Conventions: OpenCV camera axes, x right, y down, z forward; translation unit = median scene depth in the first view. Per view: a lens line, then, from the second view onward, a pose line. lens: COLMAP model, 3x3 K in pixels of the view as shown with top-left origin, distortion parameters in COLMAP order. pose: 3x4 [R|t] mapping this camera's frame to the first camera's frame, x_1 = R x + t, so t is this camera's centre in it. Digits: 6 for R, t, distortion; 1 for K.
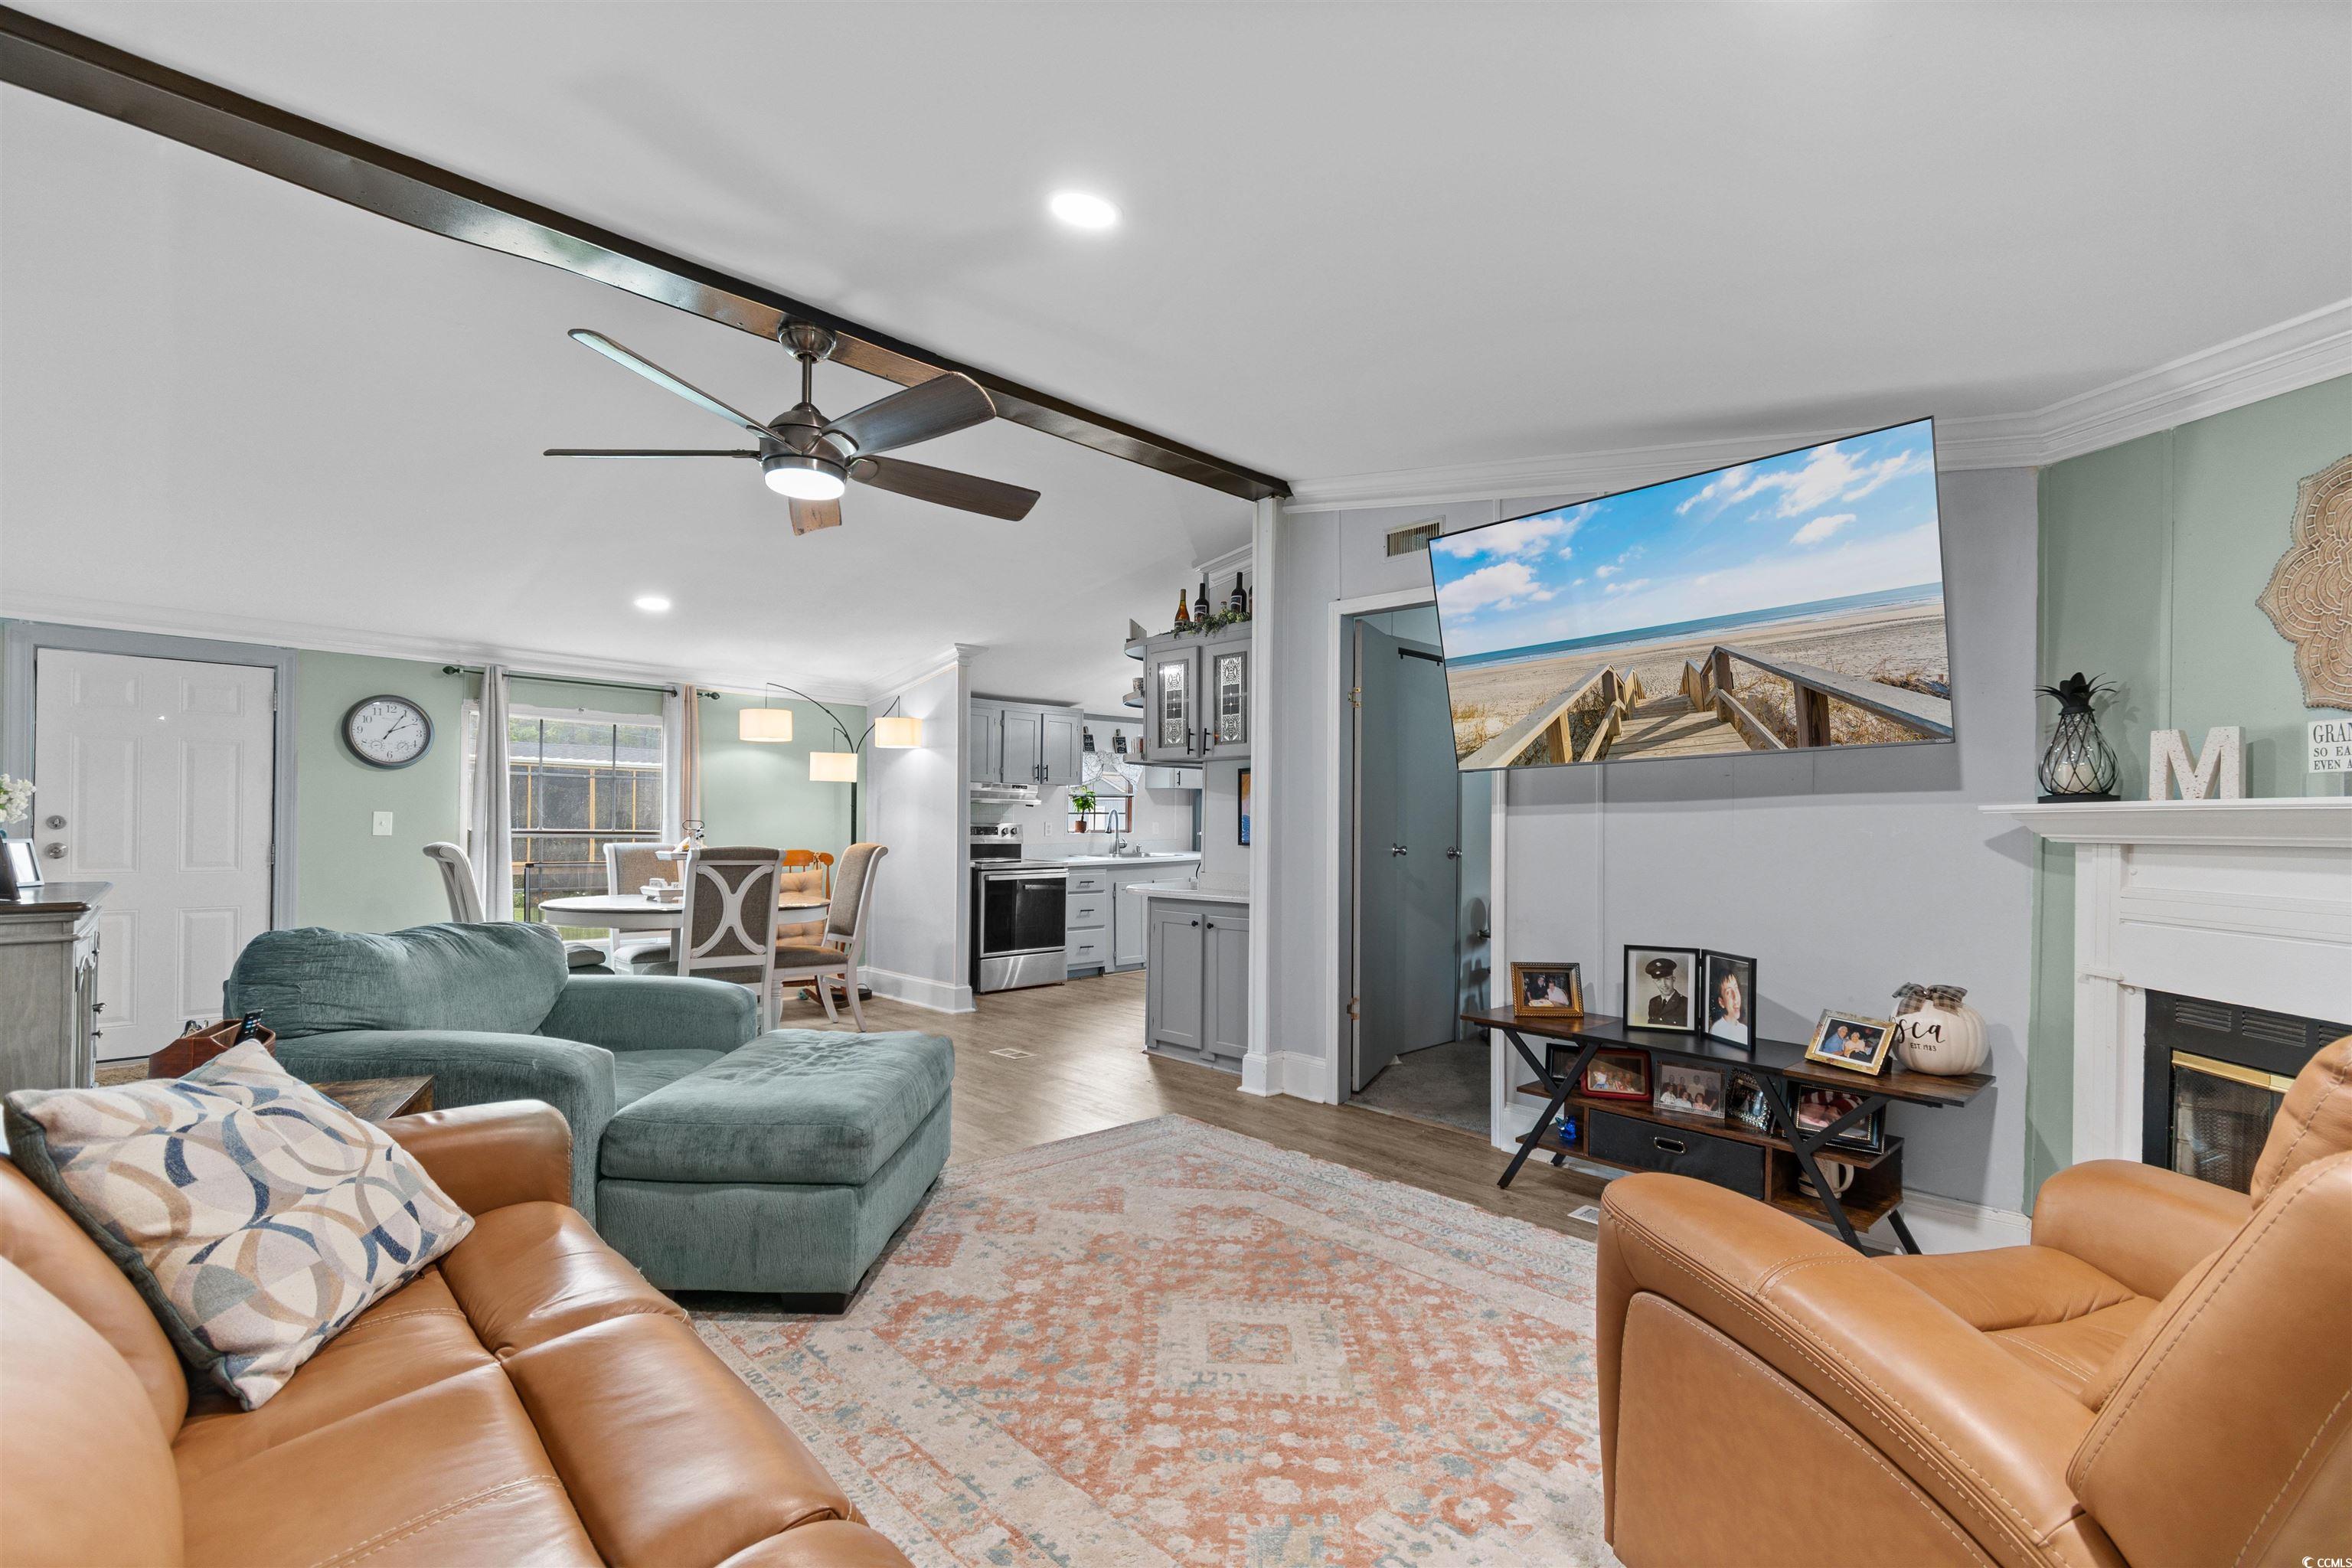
lens RADIAL K [[1049.7, 0, 1191.7], [0, 1049.7, 830.7], [0, 0, 1]] dist [0.003602, -0.001189]
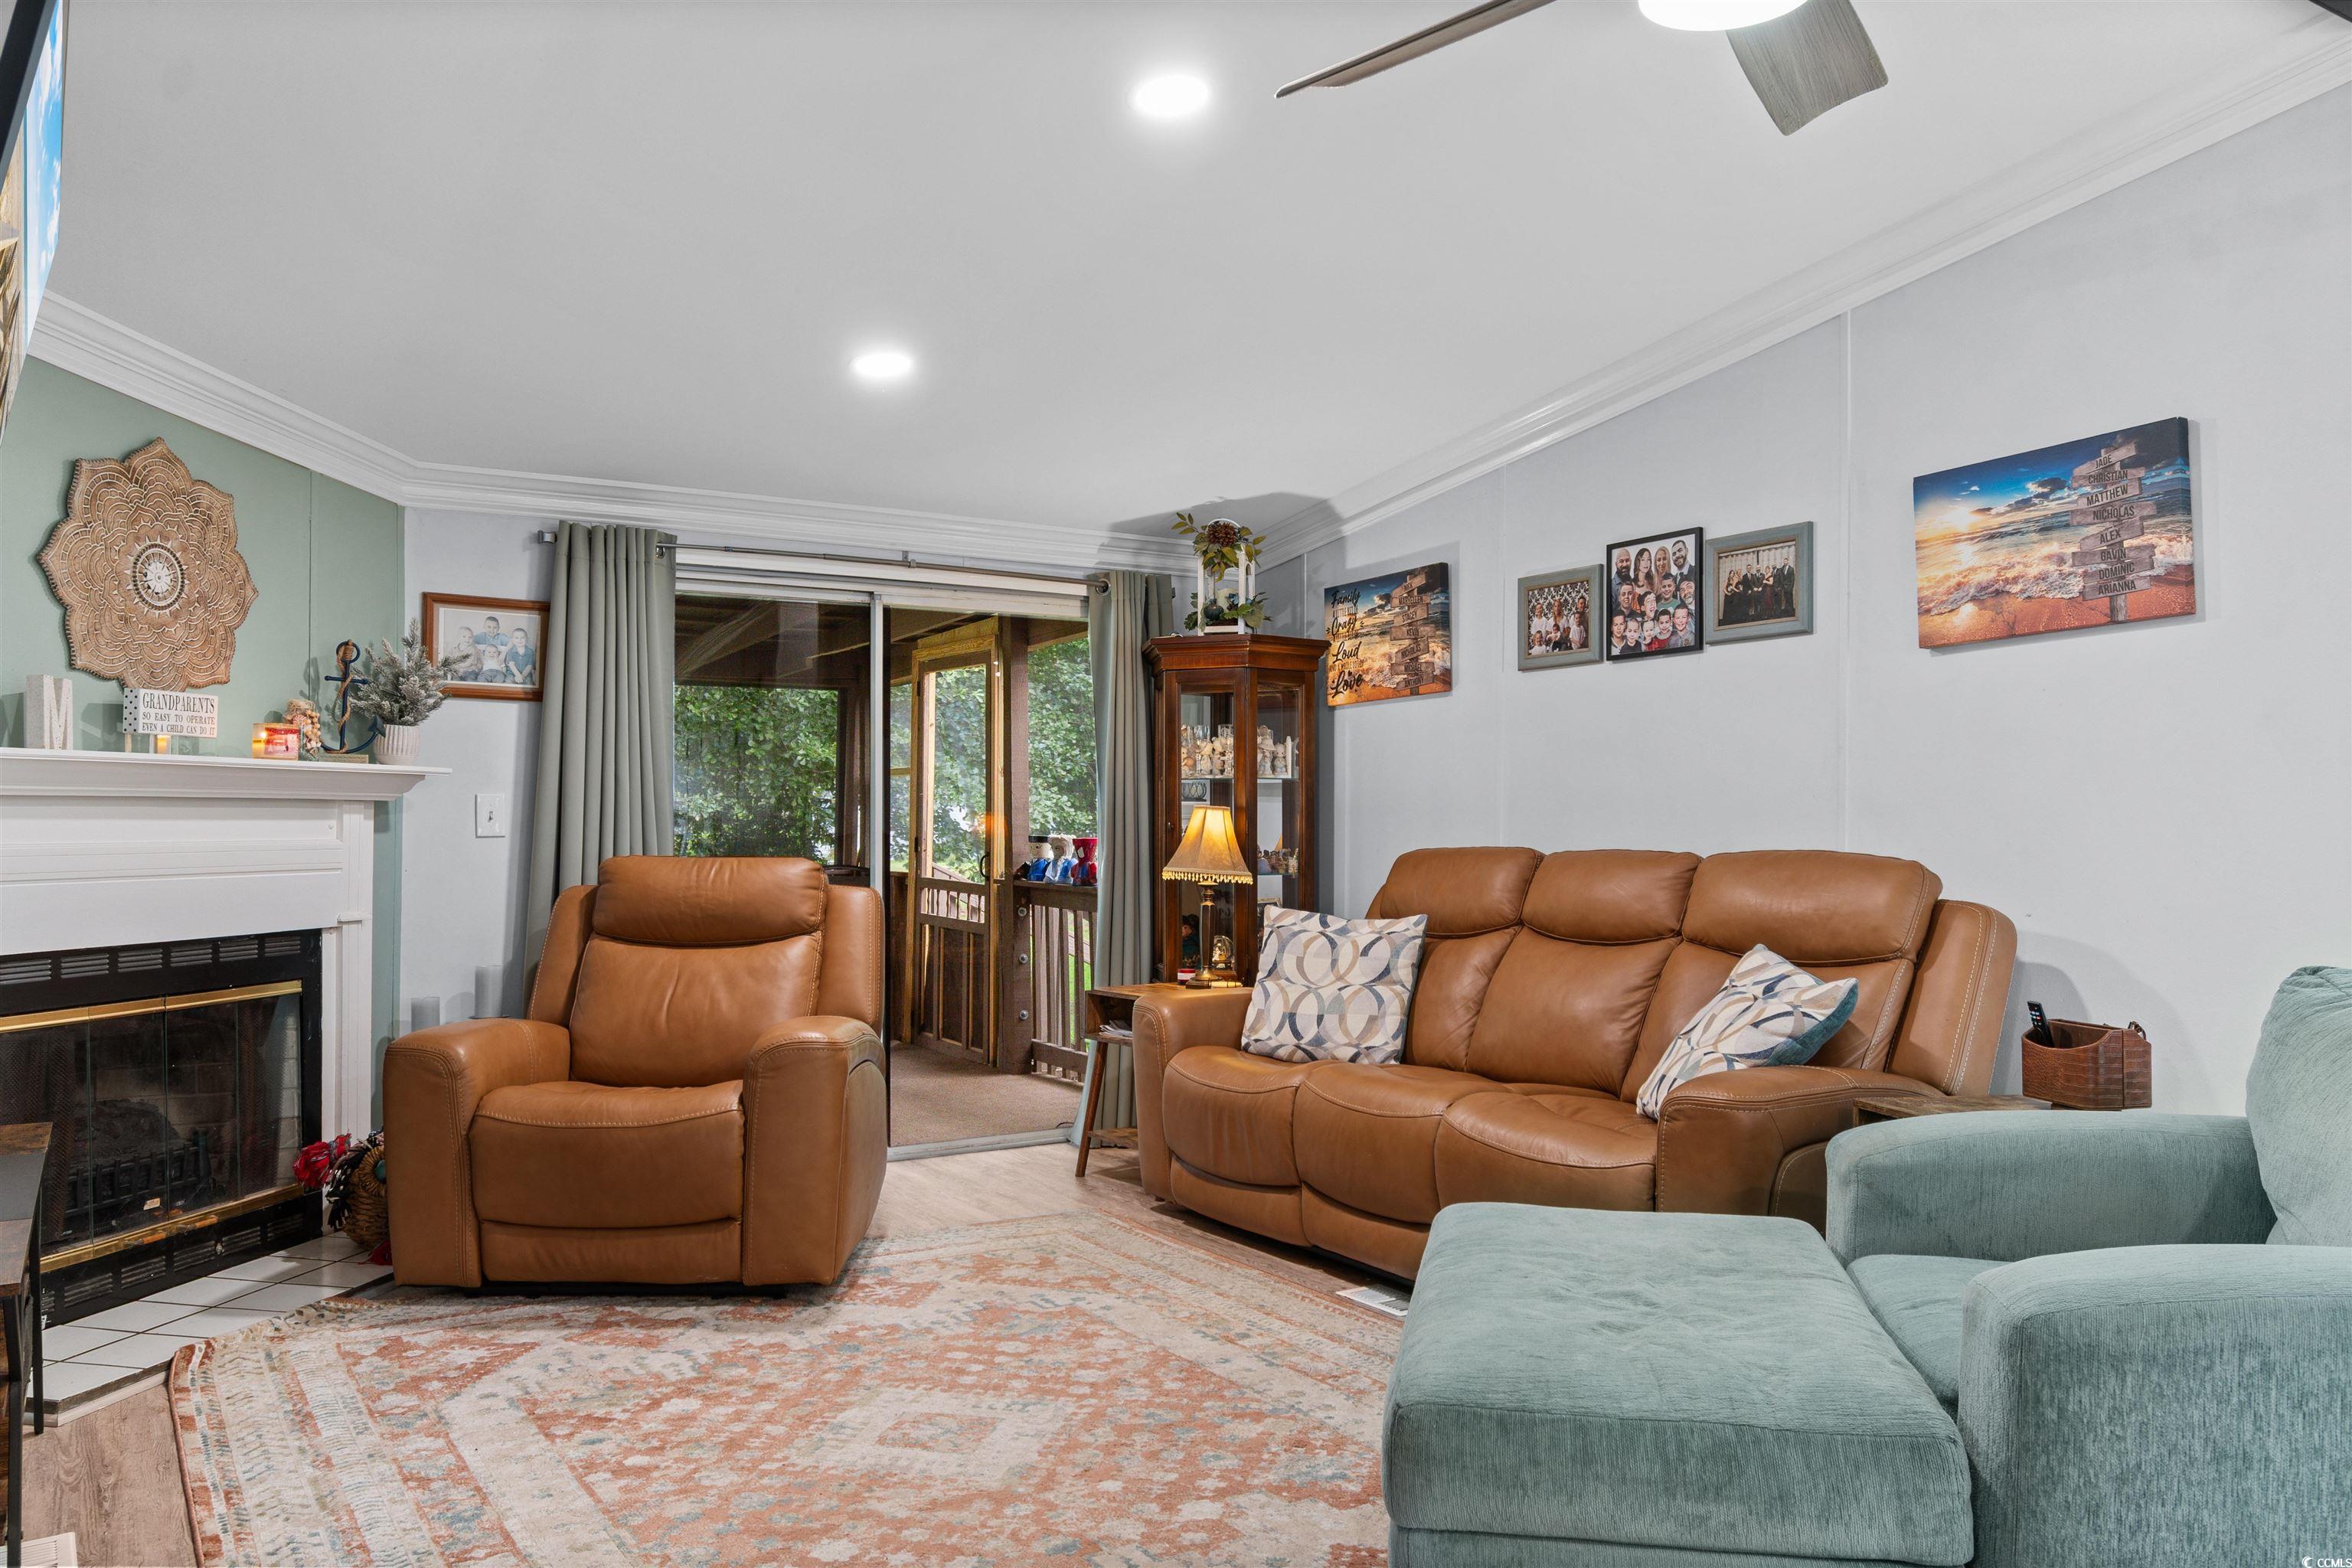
lens RADIAL K [[1824.6, 0, 1177.4], [0, 1824.6, 784.2], [0, 0, 1]] dist [0.000959, 0.000167]
pose [[-0.977552, -0.011073, 0.210401, -0.422184], [-0.012786, 0.999895, -0.006780, 0.000513], [-0.210304, -0.009318, -0.977592, 2.391425]]
